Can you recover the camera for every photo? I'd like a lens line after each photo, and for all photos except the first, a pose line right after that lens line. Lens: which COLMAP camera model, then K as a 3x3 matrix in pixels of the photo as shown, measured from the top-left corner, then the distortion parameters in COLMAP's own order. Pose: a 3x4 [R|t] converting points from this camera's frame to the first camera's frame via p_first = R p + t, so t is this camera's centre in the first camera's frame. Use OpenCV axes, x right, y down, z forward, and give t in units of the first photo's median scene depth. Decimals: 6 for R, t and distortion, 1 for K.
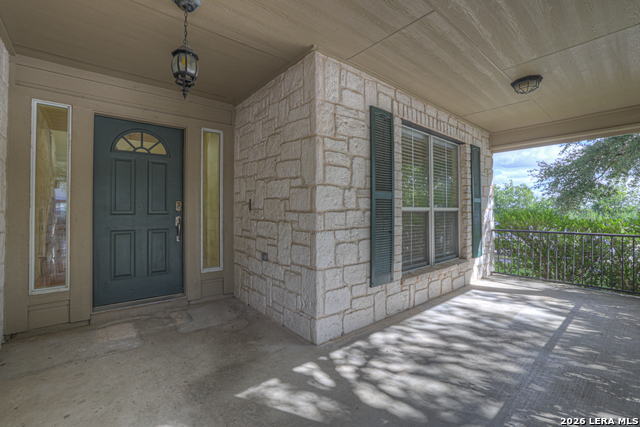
lens RADIAL K [[275.2, 0, 320.4], [0, 275.2, 212.9], [0, 0, 1]] dist [-0.027360, 0.001528]
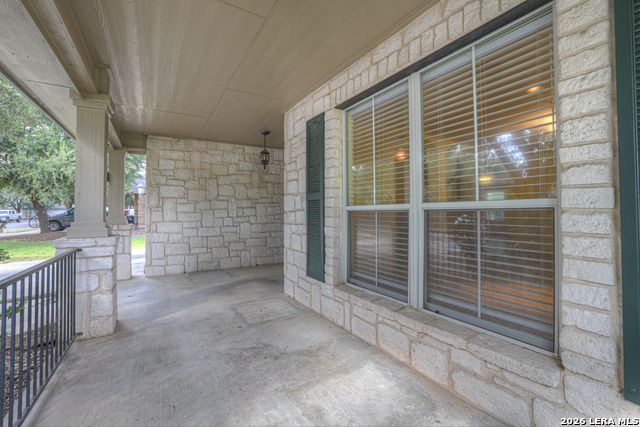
lens RADIAL K [[275.2, 0, 320.3], [0, 275.2, 209.2], [0, 0, 1]] dist [-0.027360, 0.001528]
pose [[-0.130914, -0.005702, -0.991377, 1.231484], [0.002879, 0.999977, -0.006131, -0.006767], [0.991389, -0.003657, -0.130895, 1.105208]]
